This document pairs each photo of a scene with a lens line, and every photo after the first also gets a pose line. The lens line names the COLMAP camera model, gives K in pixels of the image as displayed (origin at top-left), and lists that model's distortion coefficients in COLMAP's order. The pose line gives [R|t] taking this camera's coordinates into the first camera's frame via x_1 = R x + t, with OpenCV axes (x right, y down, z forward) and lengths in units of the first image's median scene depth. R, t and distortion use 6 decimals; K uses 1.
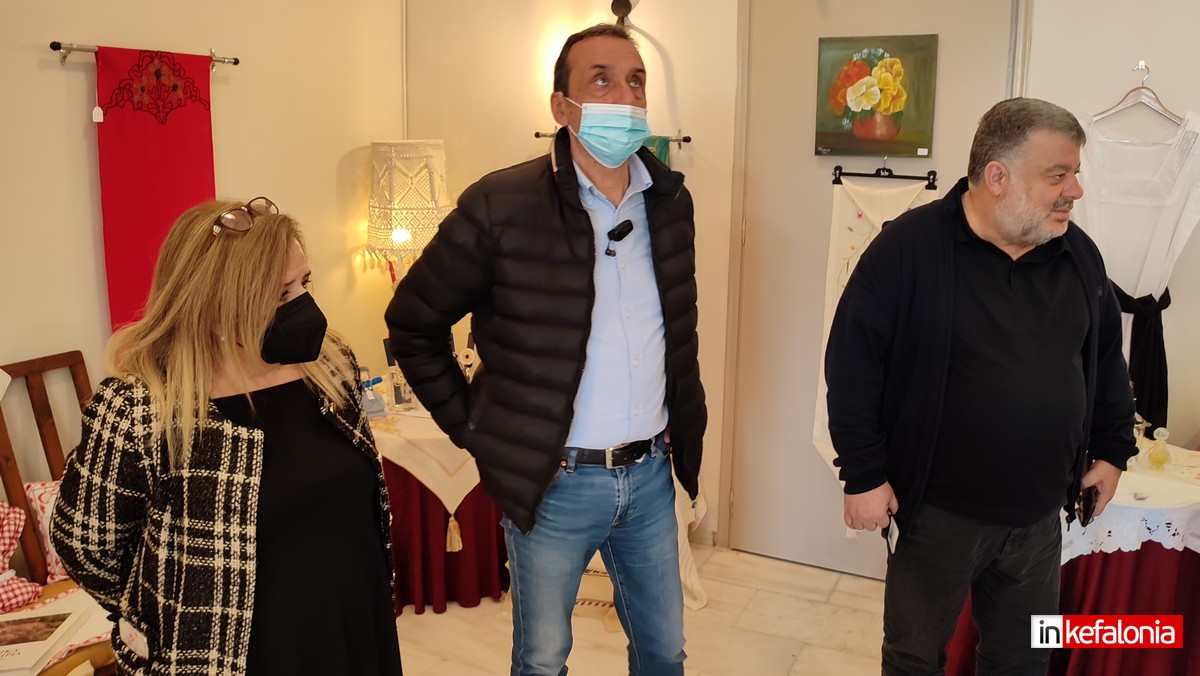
lens RADIAL K [[883.7, 0, 600.8], [0, 883.7, 338.1], [0, 0, 1]] dist [-0.065449, -0.015566]
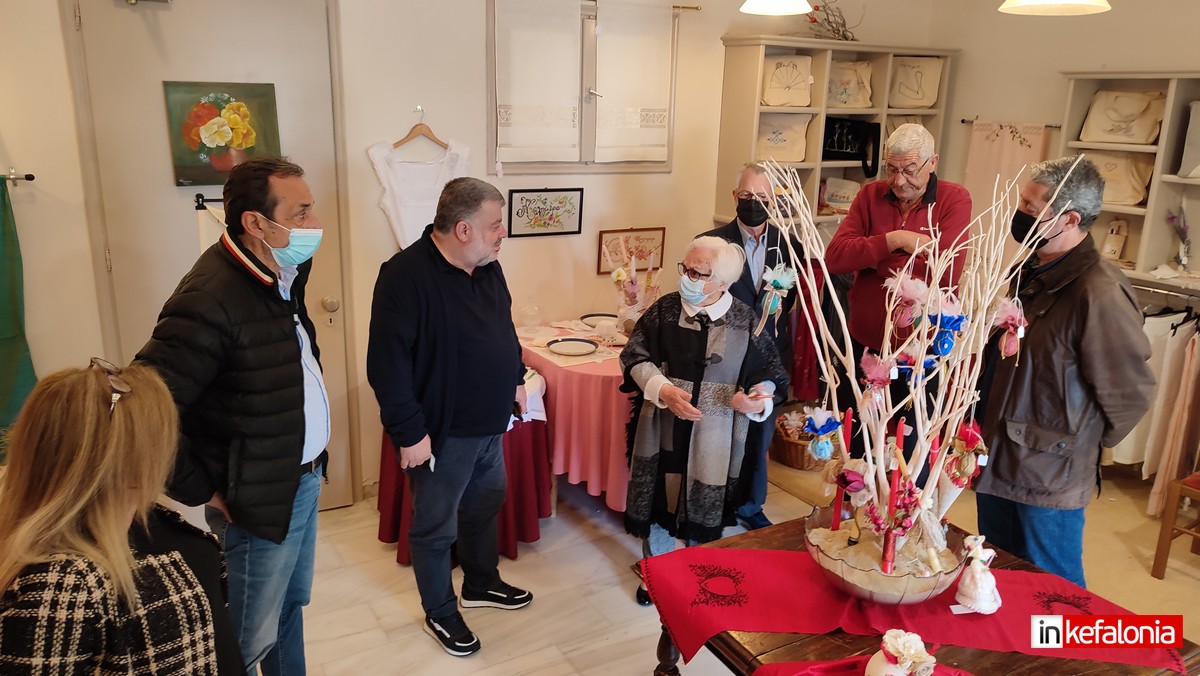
lens RADIAL K [[883.7, 0, 599.6], [0, 883.7, 341.6], [0, 0, 1]] dist [-0.065449, -0.015566]
pose [[0.529515, -0.229993, 0.816527, -0.462895], [0.158879, 0.972400, 0.170866, -0.131185], [-0.833289, 0.039253, 0.551442, -0.057224]]
